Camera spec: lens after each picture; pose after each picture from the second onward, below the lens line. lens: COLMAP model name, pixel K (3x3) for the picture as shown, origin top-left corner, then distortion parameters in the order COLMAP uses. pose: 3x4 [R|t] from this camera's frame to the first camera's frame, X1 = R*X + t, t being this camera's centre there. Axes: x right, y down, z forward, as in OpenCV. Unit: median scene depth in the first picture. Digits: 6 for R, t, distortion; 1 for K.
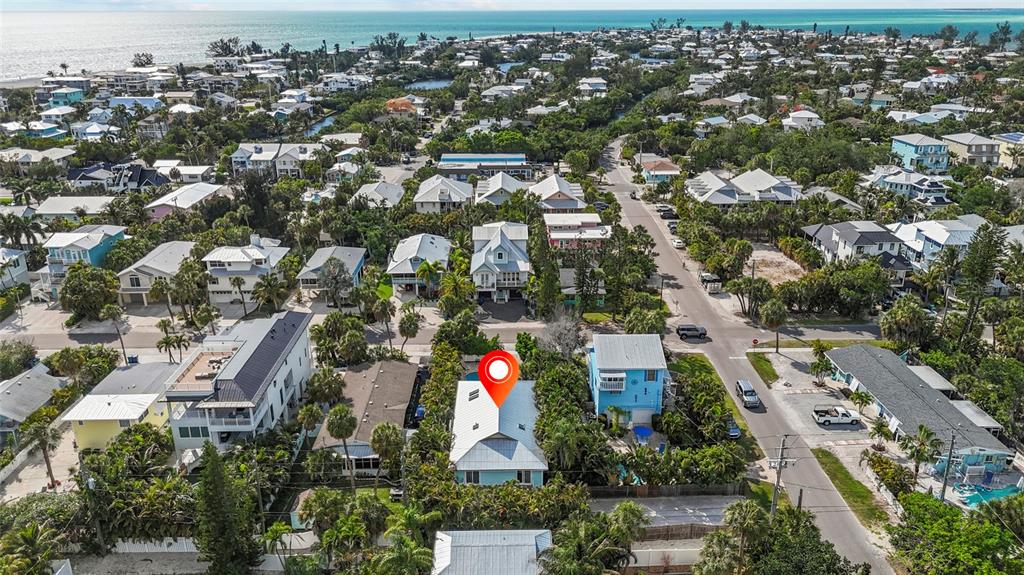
lens RADIAL K [[757.1, 0, 512.0], [0, 757.1, 287.5], [0, 0, 1]] dist [0.105194, -0.115821]
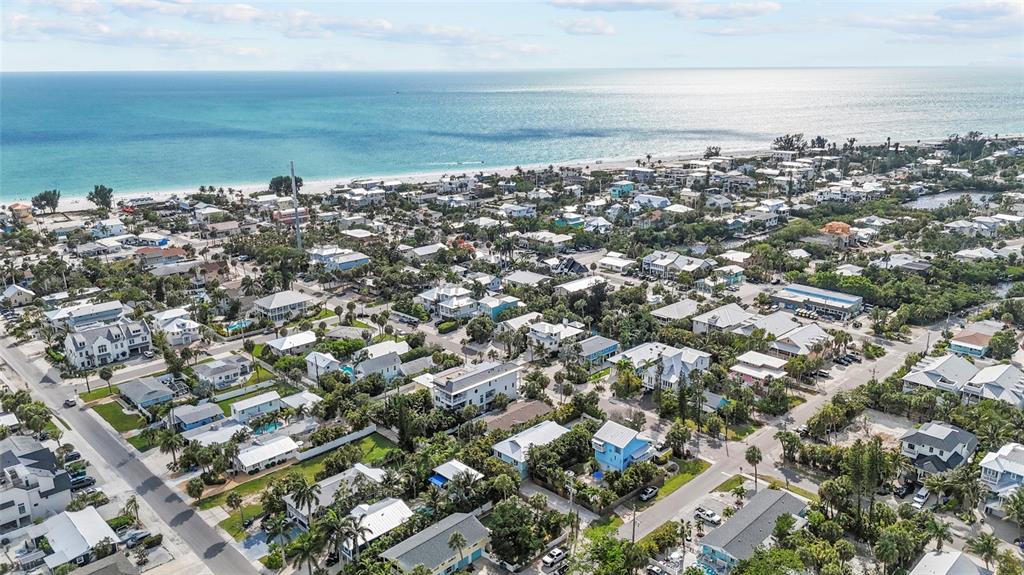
lens RADIAL K [[757.1, 0, 512.0], [0, 757.1, 287.5], [0, 0, 1]] dist [0.105194, -0.115821]
pose [[0.697133, 0.205723, -0.686792, 0.653113], [-0.248807, 0.967833, 0.037353, -0.148504], [0.672384, 0.144839, 0.725894, -0.310925]]
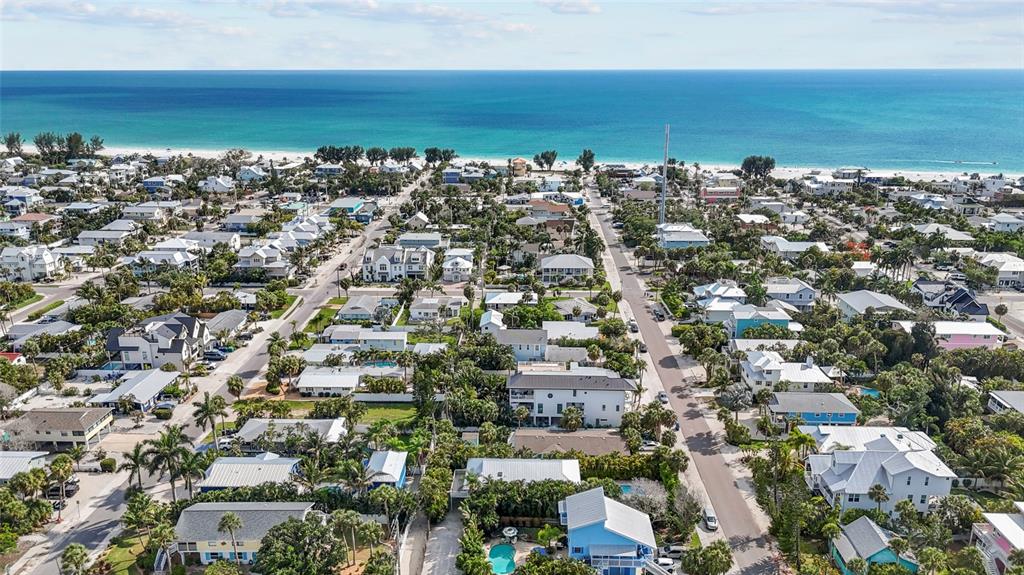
lens RADIAL K [[757.1, 0, 512.0], [0, 757.1, 287.5], [0, 0, 1]] dist [0.105194, -0.115821]
pose [[-0.047074, 0.283575, -0.957794, 0.668907], [-0.341673, 0.896449, 0.282205, -0.291814], [0.938639, 0.340537, 0.054691, 0.404757]]
